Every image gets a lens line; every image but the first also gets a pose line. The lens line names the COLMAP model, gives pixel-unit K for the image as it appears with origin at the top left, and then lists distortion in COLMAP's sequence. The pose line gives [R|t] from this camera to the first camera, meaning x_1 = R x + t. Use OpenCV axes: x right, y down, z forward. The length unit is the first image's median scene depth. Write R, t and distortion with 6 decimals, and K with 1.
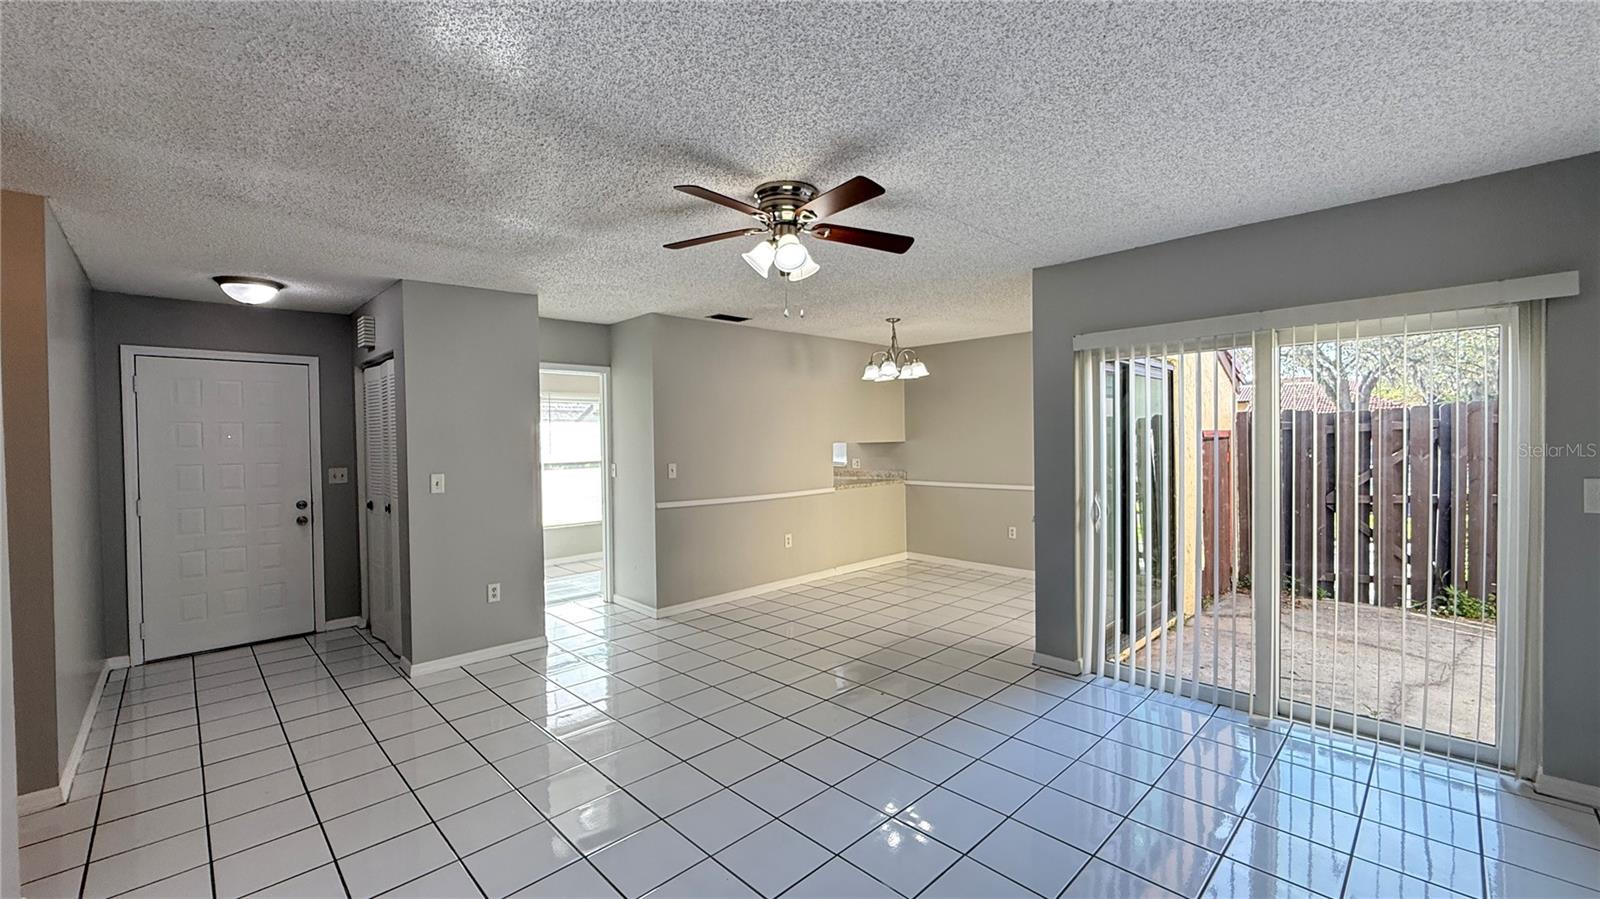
lens RADIAL K [[634.9, 0, 797.6], [0, 634.9, 449.1], [0, 0, 1]] dist [-0.001617, -0.000099]
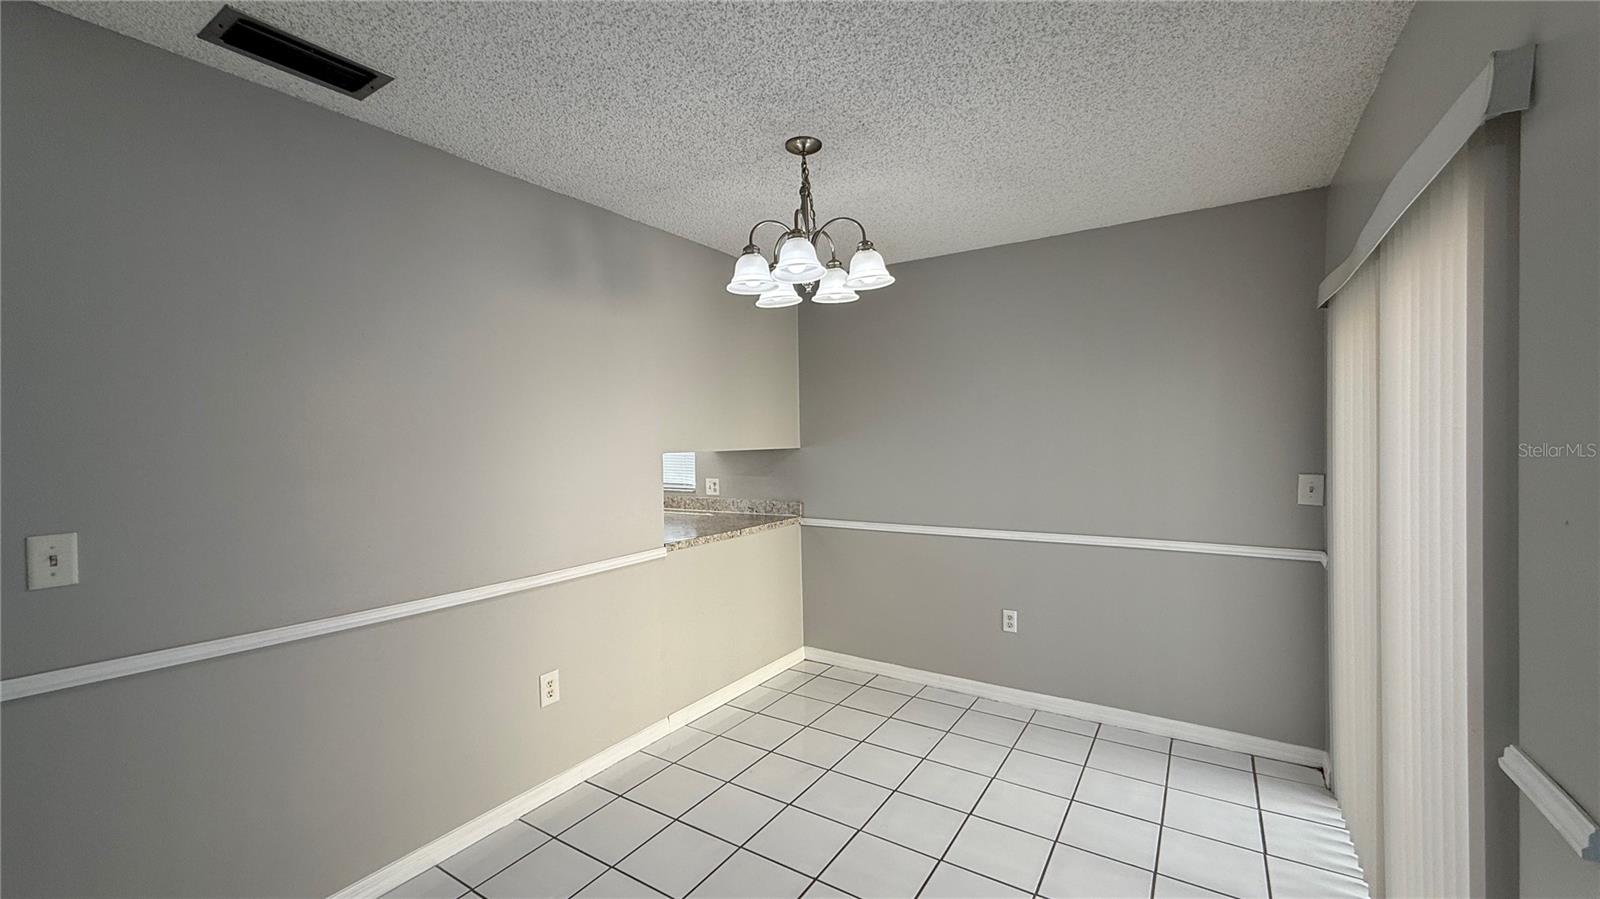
lens RADIAL K [[634.9, 0, 797.6], [0, 634.9, 449.1], [0, 0, 1]] dist [-0.001617, -0.000099]
pose [[0.974749, -0.002752, 0.223287, 0.044727], [0.003983, 0.999979, -0.005063, -0.009205], [-0.223268, 0.005824, 0.974740, 0.479556]]
